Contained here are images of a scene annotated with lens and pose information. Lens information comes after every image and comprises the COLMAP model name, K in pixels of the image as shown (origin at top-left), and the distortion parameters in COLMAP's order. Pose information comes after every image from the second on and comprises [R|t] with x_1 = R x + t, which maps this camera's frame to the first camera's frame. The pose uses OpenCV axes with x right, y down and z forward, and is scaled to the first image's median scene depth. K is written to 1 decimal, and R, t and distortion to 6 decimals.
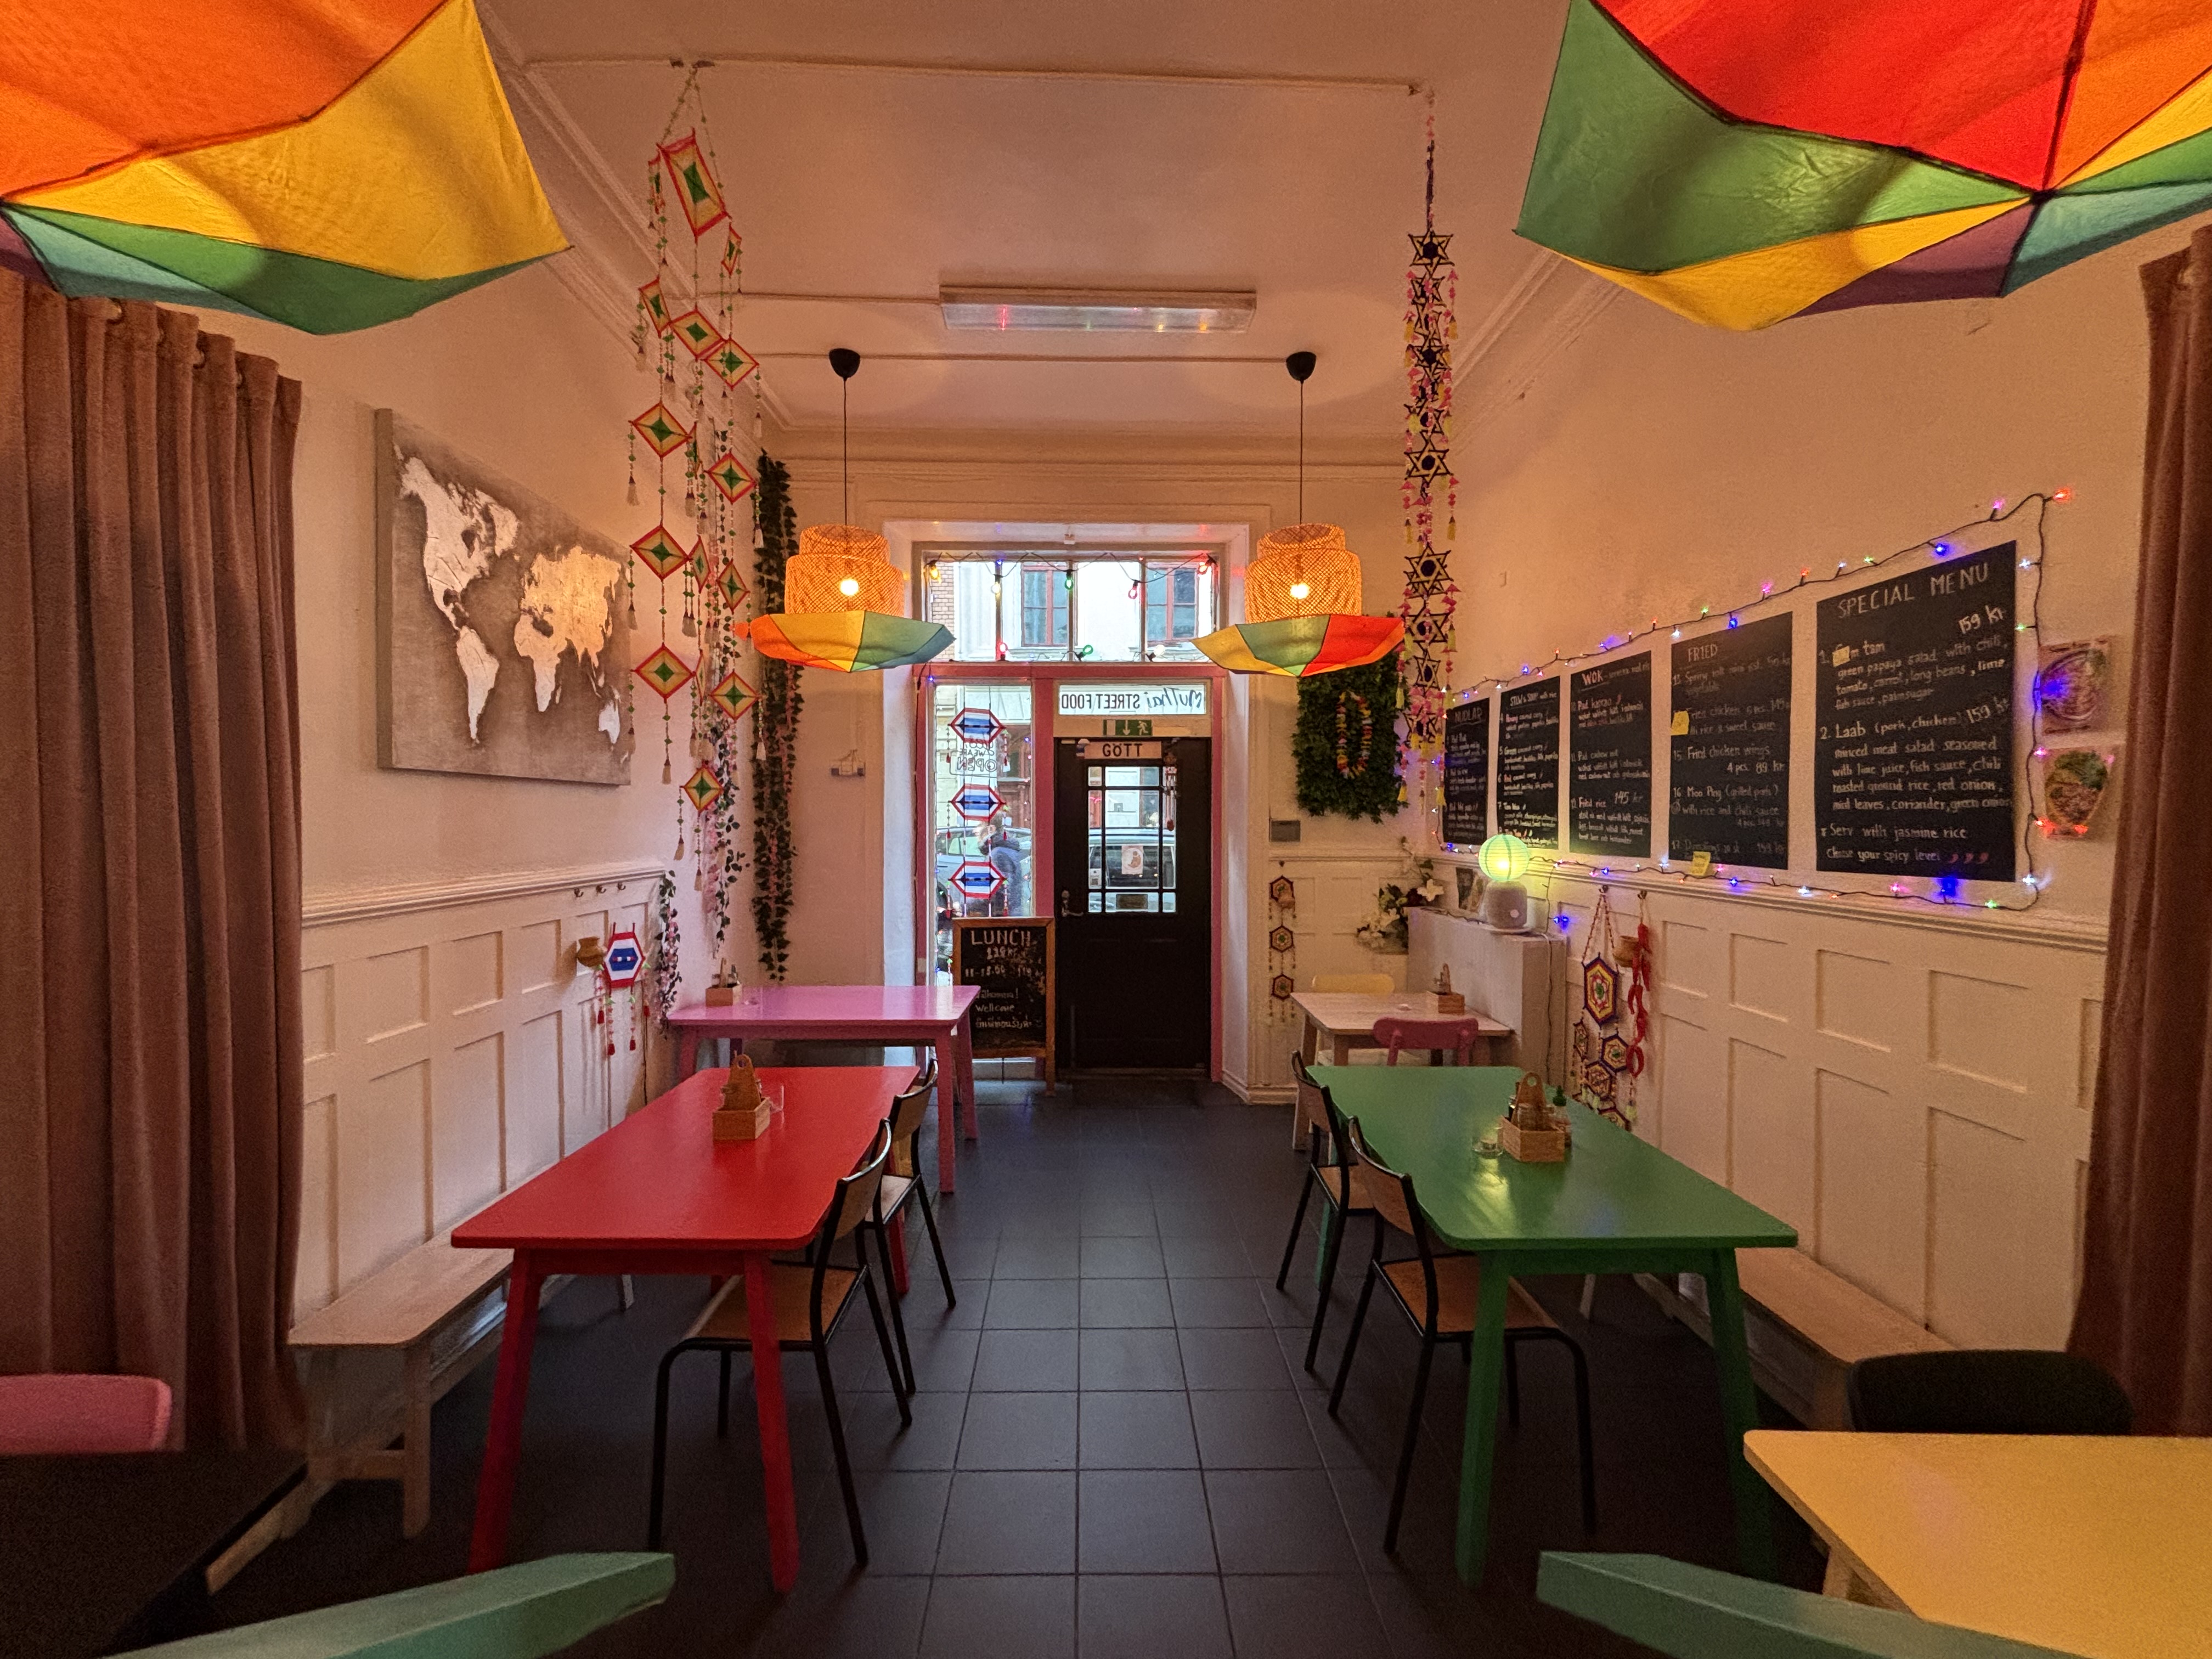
lens RADIAL K [[894.1, 0, 1092.6], [0, 894.1, 840.0], [0, 0, 1]] dist [-0.000050, 0.000112]
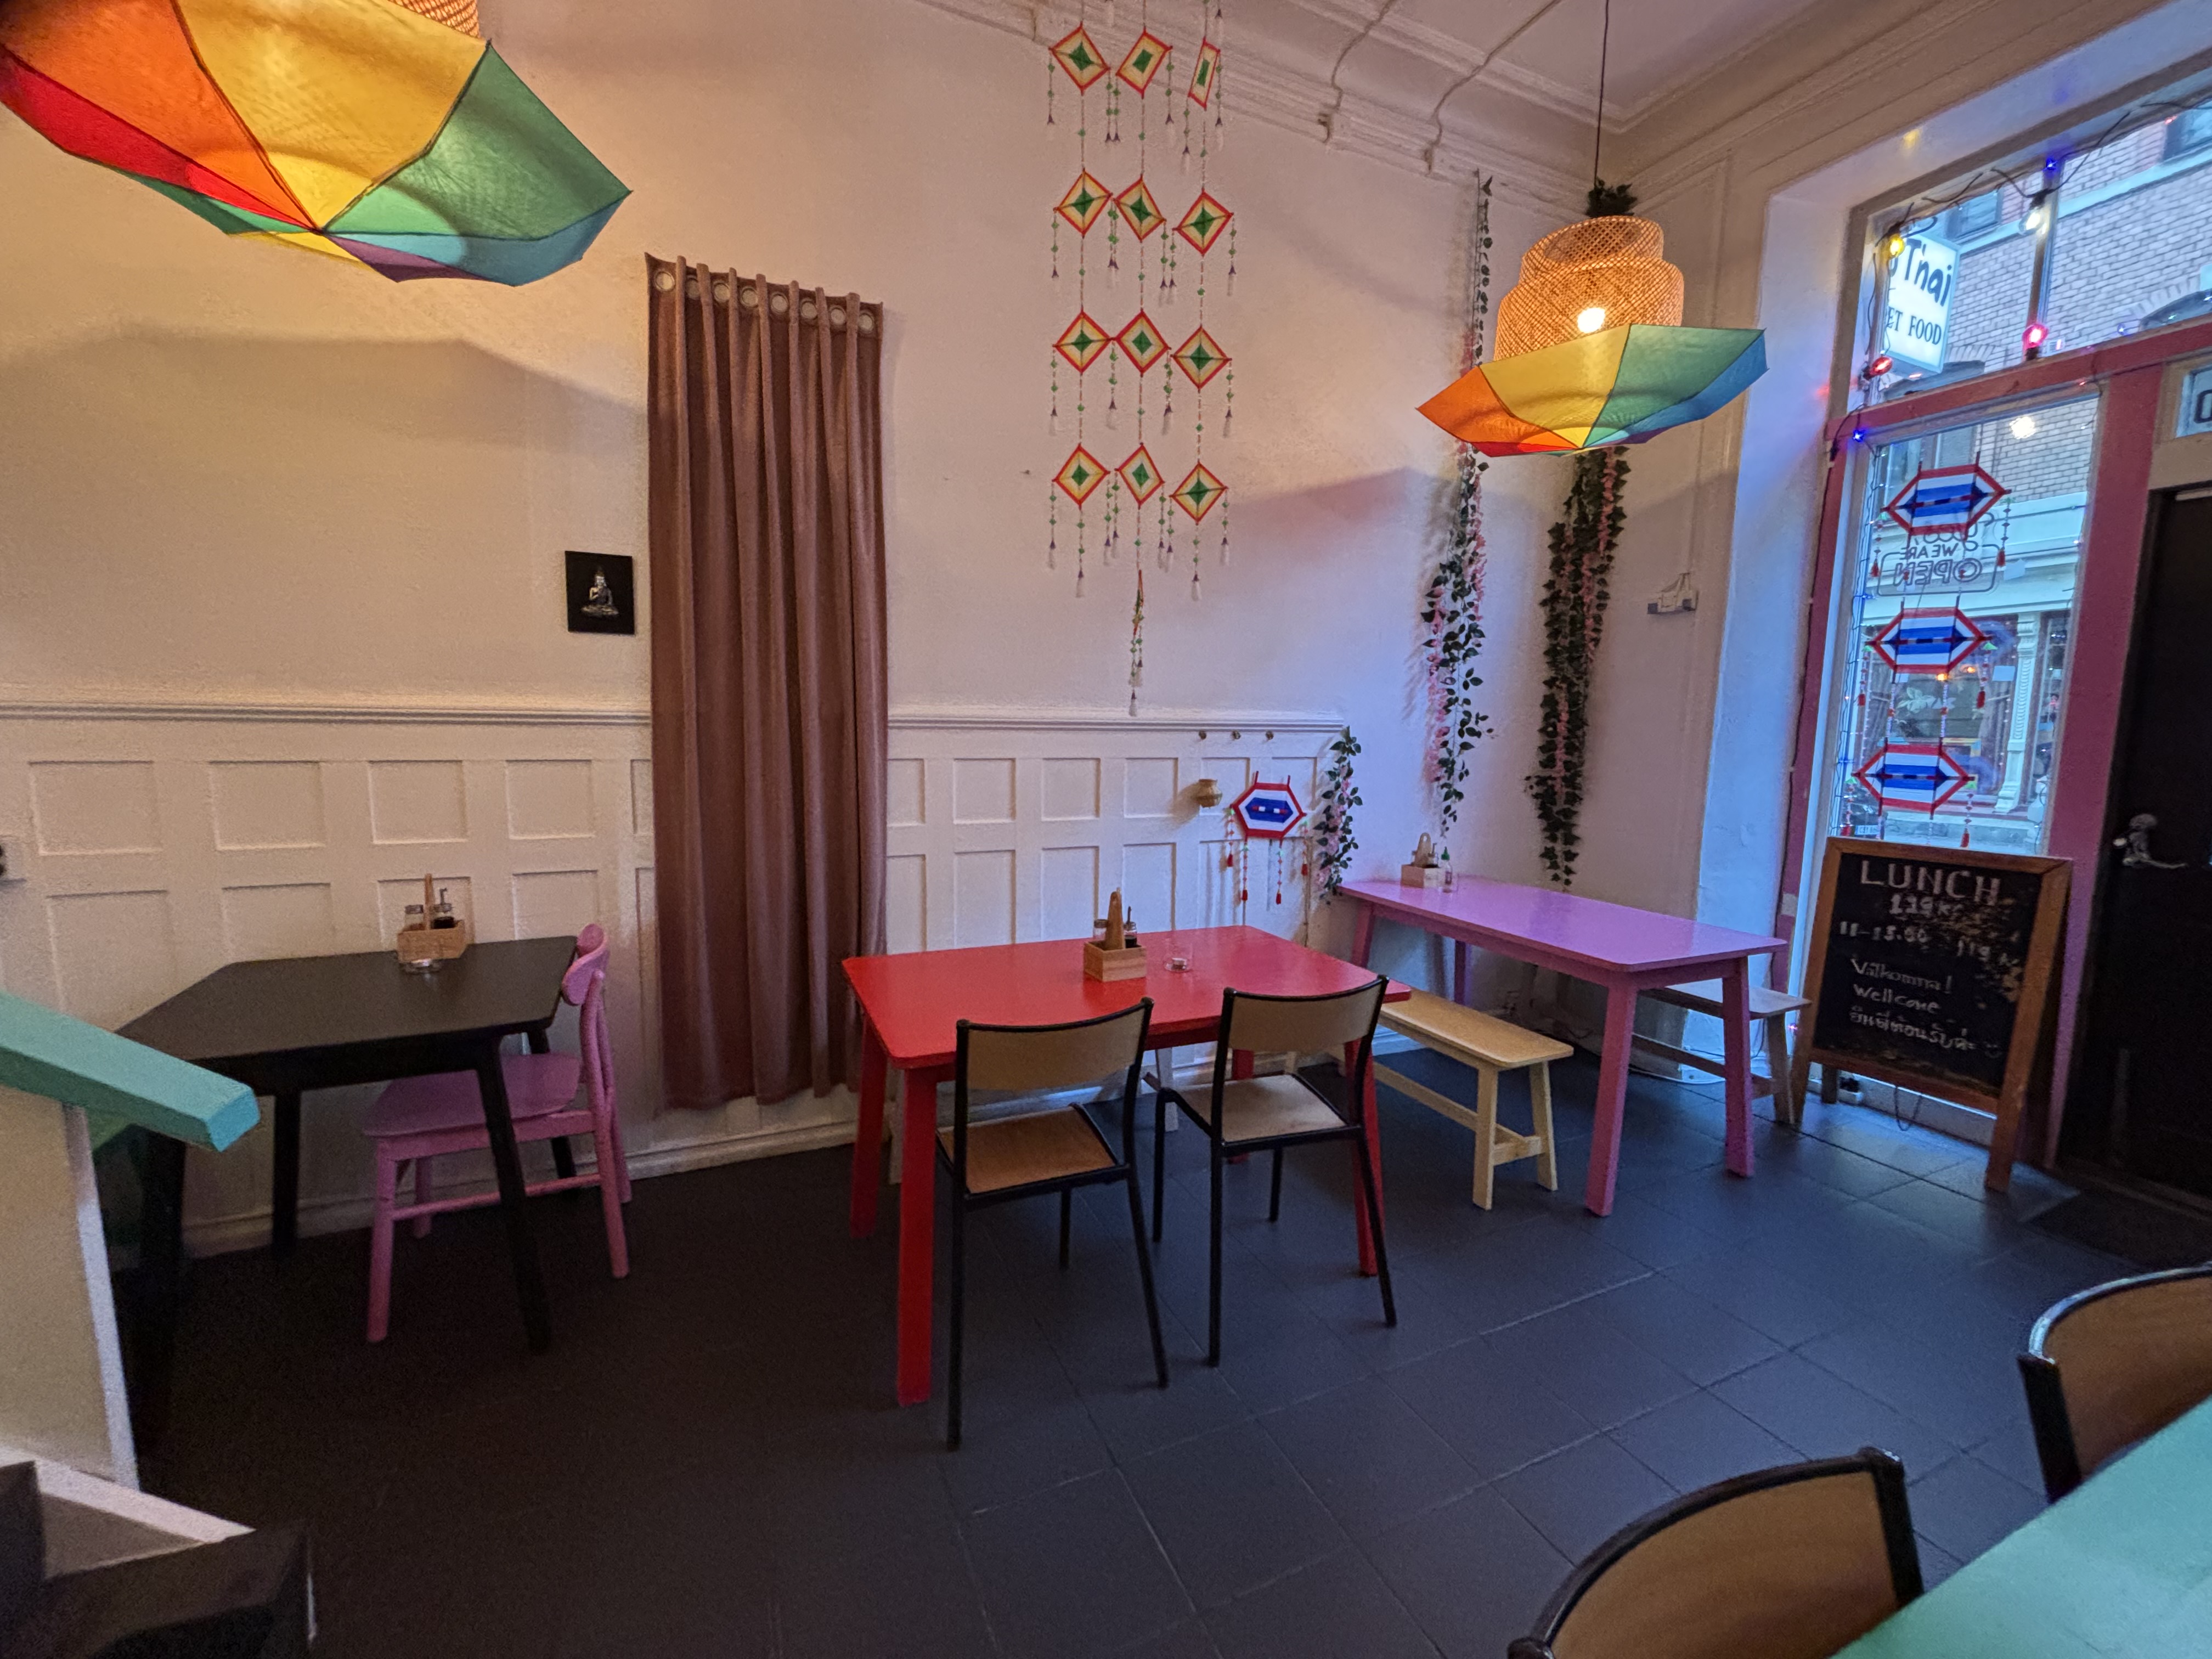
lens RADIAL K [[894.1, 0, 1106.6], [0, 894.1, 830.2], [0, 0, 1]] dist [-0.000050, 0.000112]
pose [[0.389870, 0.117139, -0.913389, 0.330418], [-0.040074, 0.993095, 0.110256, 0.058919], [0.919997, -0.006382, 0.391872, 0.488946]]
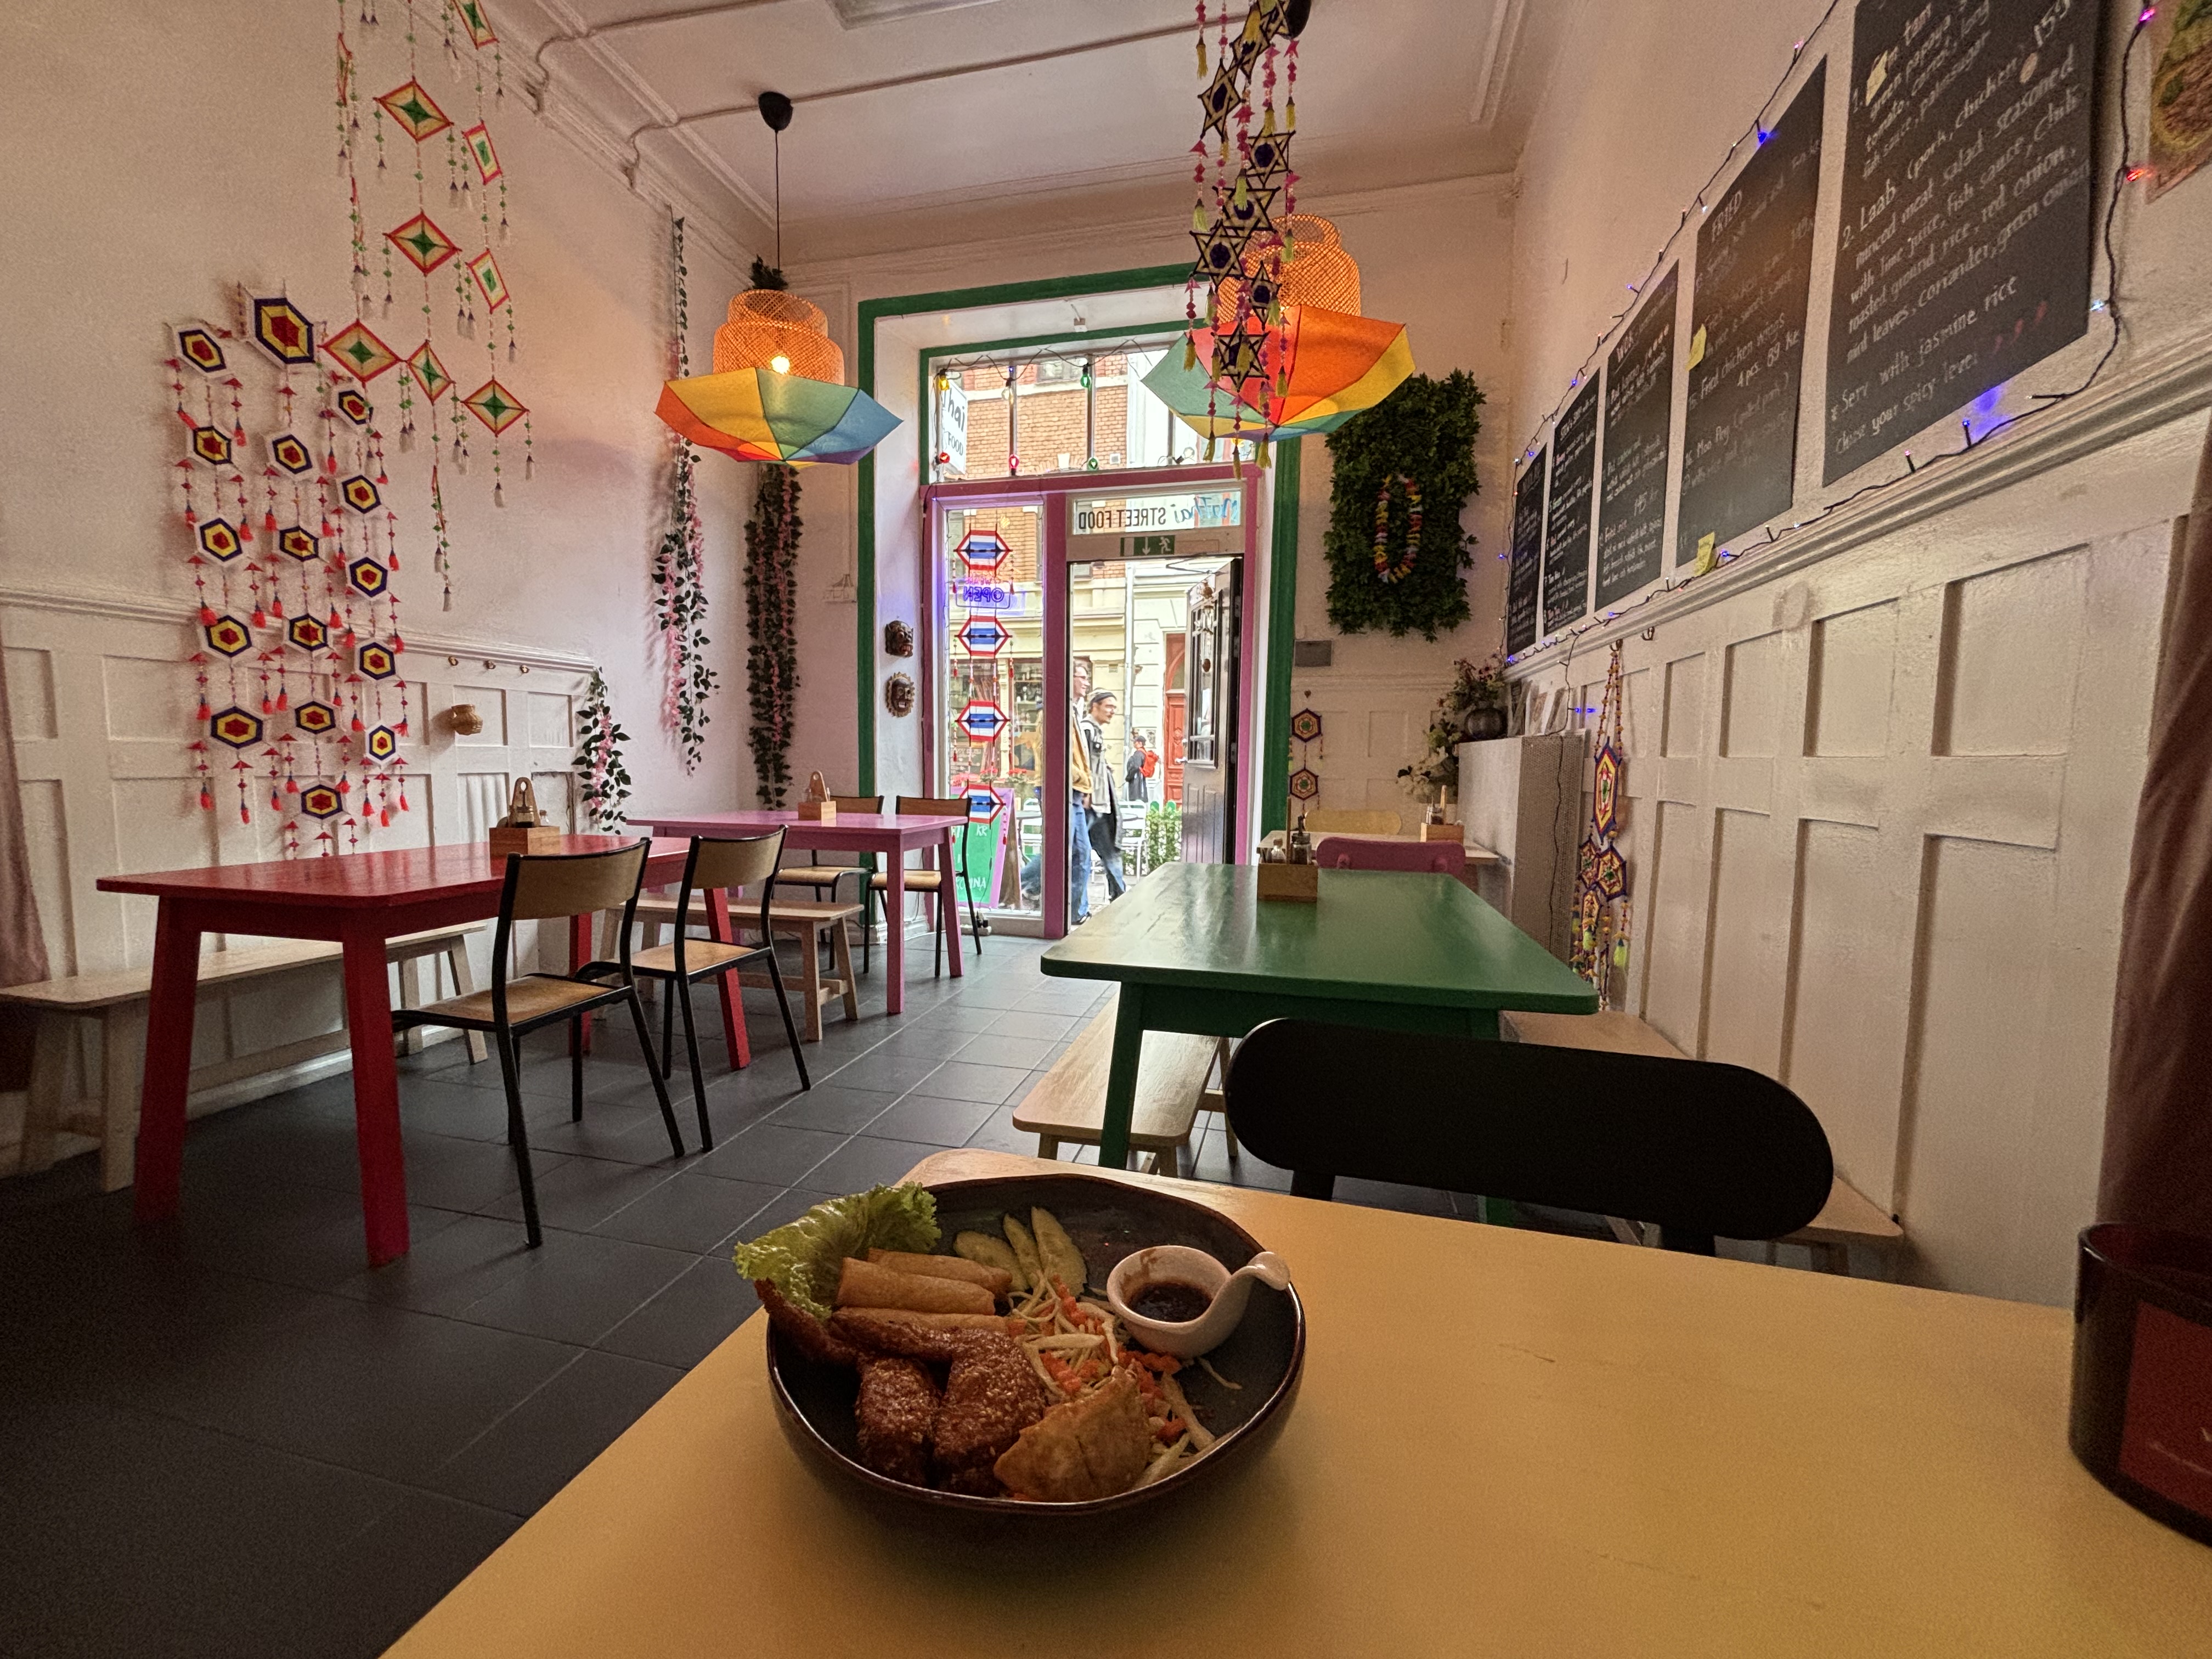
lens RADIAL K [[894.1, 0, 1091.9], [0, 894.1, 837.1], [0, 0, 1]] dist [-0.000050, 0.000112]
pose [[0.964310, 0.037196, -0.262149, 0.375722], [-0.022012, 0.997918, 0.060623, 0.177186], [0.263858, -0.052689, 0.963121, 0.215633]]
